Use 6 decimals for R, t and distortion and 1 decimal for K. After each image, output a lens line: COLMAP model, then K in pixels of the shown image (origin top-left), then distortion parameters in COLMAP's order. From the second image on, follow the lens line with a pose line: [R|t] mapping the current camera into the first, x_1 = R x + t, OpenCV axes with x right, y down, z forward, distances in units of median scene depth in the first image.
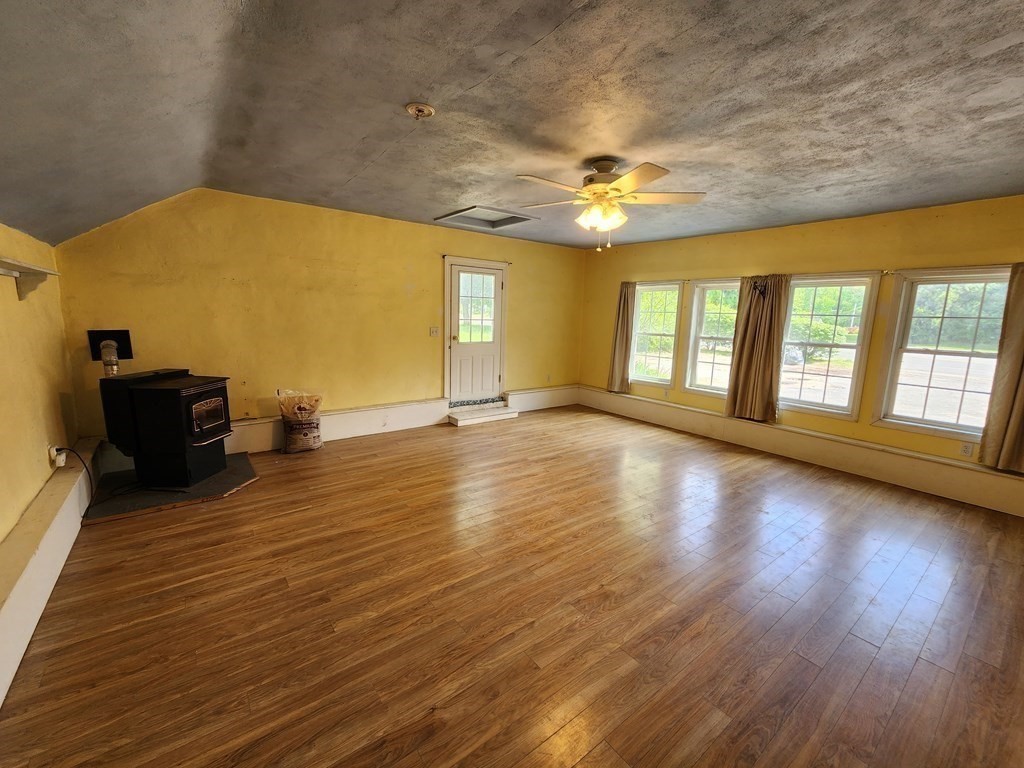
lens RADIAL K [[421.2, 0, 510.9], [0, 421.2, 383.7], [0, 0, 1]] dist [0.001774, -0.000817]
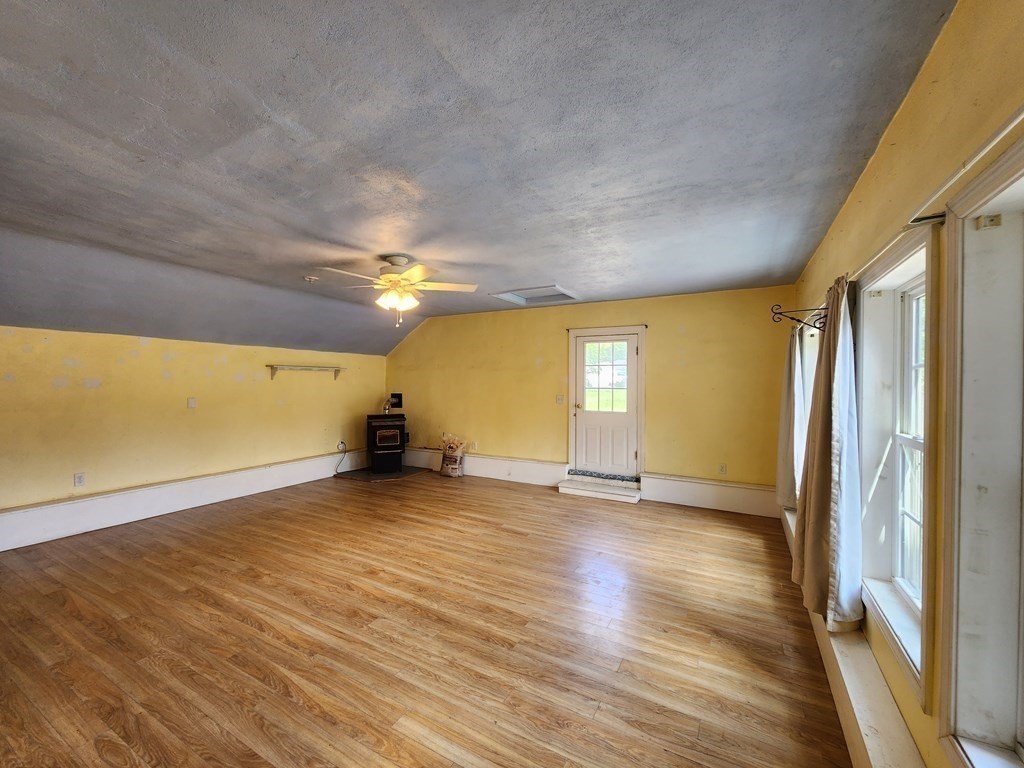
lens RADIAL K [[421.2, 0, 510.9], [0, 421.2, 383.7], [0, 0, 1]] dist [0.001774, -0.000817]
pose [[0.402101, -0.018669, -0.915405, 0.981131], [-0.143968, 0.986066, -0.083349, -0.070791], [0.904206, 0.165304, 0.393810, 0.584569]]
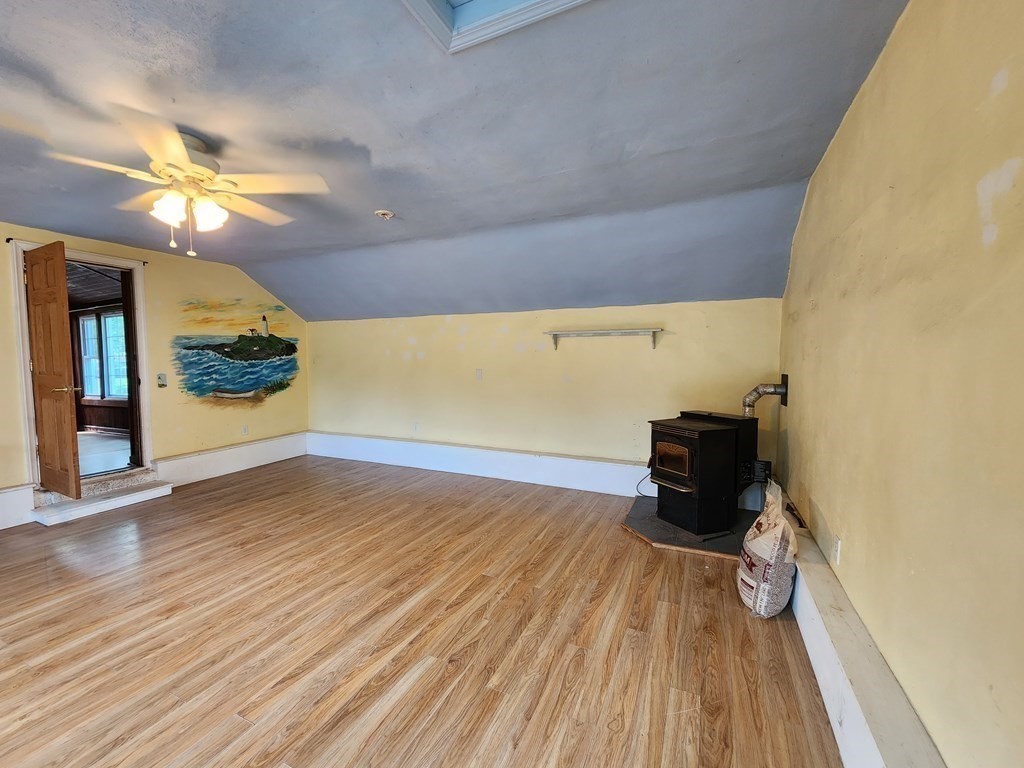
lens RADIAL K [[421.4, 0, 508.0], [0, 421.4, 384.2], [0, 0, 1]] dist [0.000027, -0.000508]
pose [[-0.889232, 0.007081, -0.457402, 0.040258], [-0.092093, 0.976638, 0.194158, -0.198479], [0.448091, 0.214775, -0.867806, 1.324392]]
